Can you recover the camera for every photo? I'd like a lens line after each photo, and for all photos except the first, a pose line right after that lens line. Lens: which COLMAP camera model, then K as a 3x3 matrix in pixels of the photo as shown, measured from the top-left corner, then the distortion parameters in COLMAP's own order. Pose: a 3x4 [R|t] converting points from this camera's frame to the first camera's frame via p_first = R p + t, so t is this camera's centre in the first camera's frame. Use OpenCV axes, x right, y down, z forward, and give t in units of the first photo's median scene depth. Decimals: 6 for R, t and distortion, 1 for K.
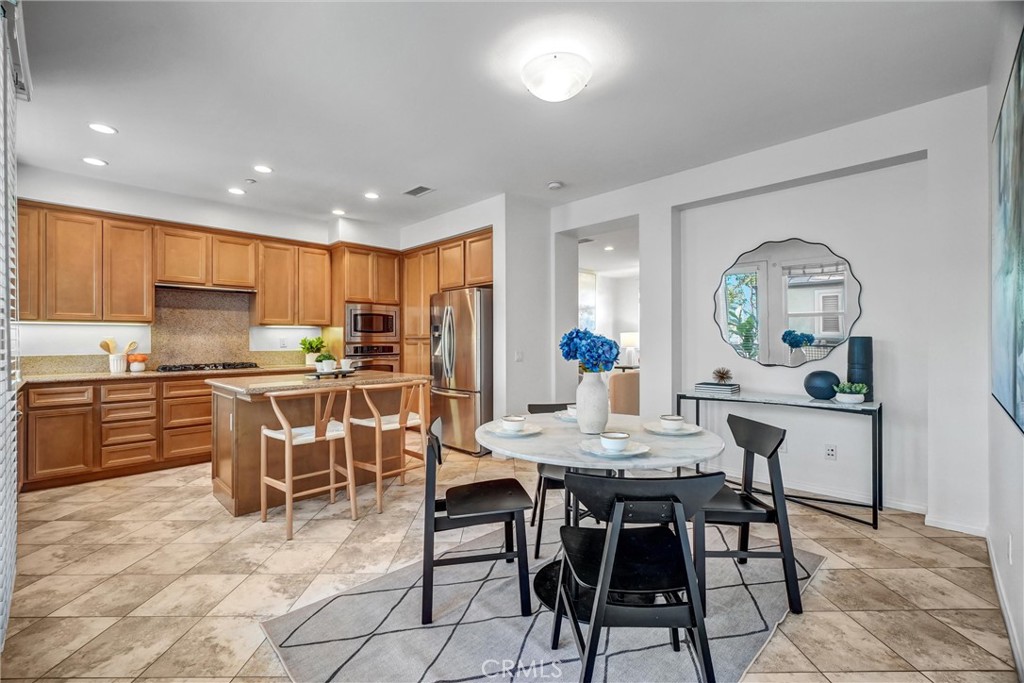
lens RADIAL K [[447.8, 0, 513.0], [0, 447.8, 340.0], [0, 0, 1]] dist [-0.000306, 0.001626]
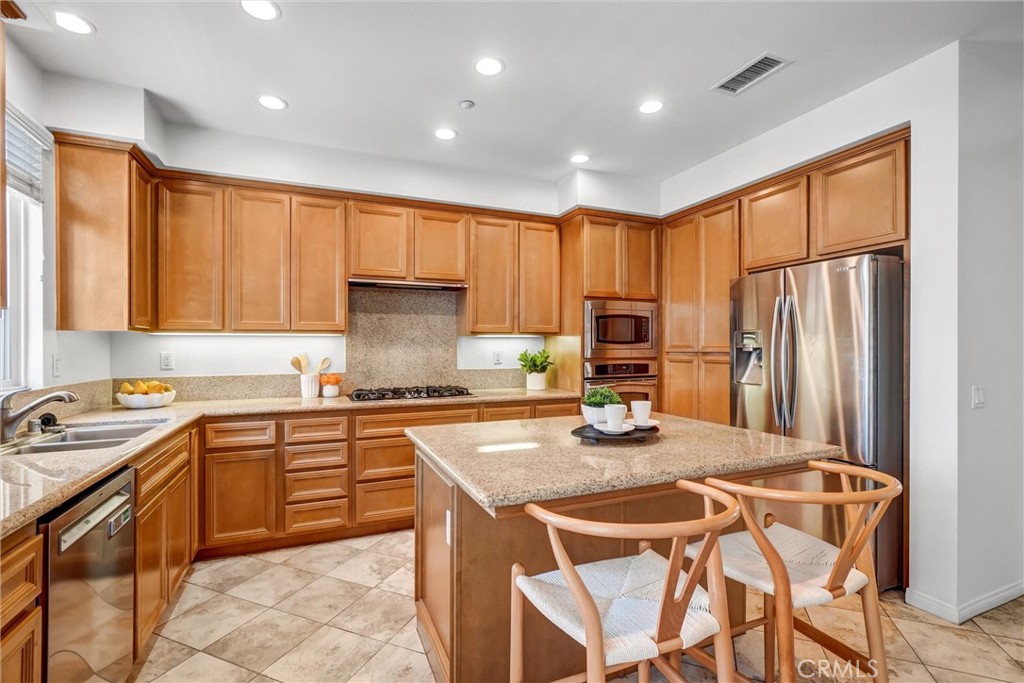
lens RADIAL K [[447.8, 0, 509.0], [0, 447.8, 345.0], [0, 0, 1]] dist [-0.000306, 0.001626]
pose [[0.929009, -0.000478, -0.370056, -0.270964], [0.000070, 0.999999, -0.001116, -0.016518], [0.370056, 0.001011, 0.929009, 0.398222]]
